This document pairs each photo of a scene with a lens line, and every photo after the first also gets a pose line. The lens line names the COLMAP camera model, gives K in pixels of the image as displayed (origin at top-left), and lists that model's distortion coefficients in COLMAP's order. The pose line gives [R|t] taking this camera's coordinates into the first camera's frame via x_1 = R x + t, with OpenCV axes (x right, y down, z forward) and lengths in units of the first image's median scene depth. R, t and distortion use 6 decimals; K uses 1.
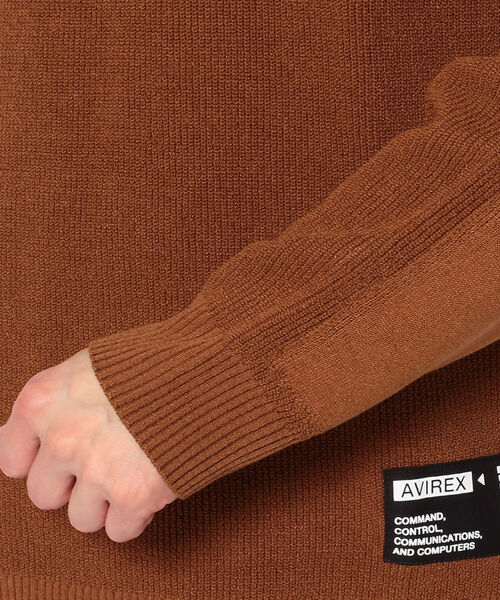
lens RADIAL K [[1693.2, 0, 250.1], [0, 1693.2, 300.1], [0, 0, 1]] dist [0.066178, 0.000000]
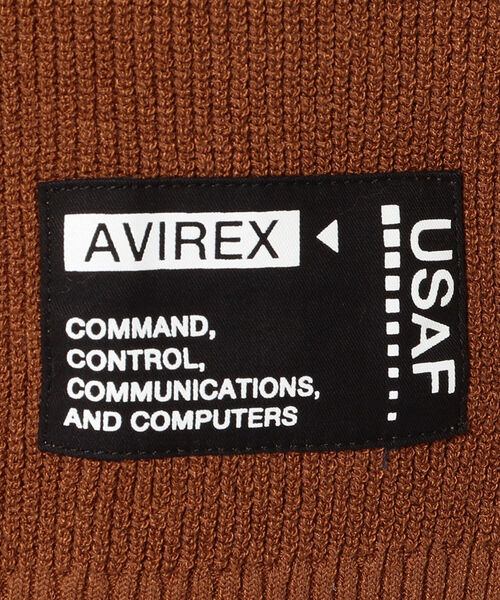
lens RADIAL K [[2401.0, 0, 250.4], [0, 2401.0, 300.0], [0, 0, 1]] dist [0.429194, 0.000000]
pose [[0.957204, 0.023671, 0.288445, -0.025006], [-0.090634, 0.971035, 0.221081, 0.008161], [-0.274857, -0.237763, 0.931623, 0.521653]]
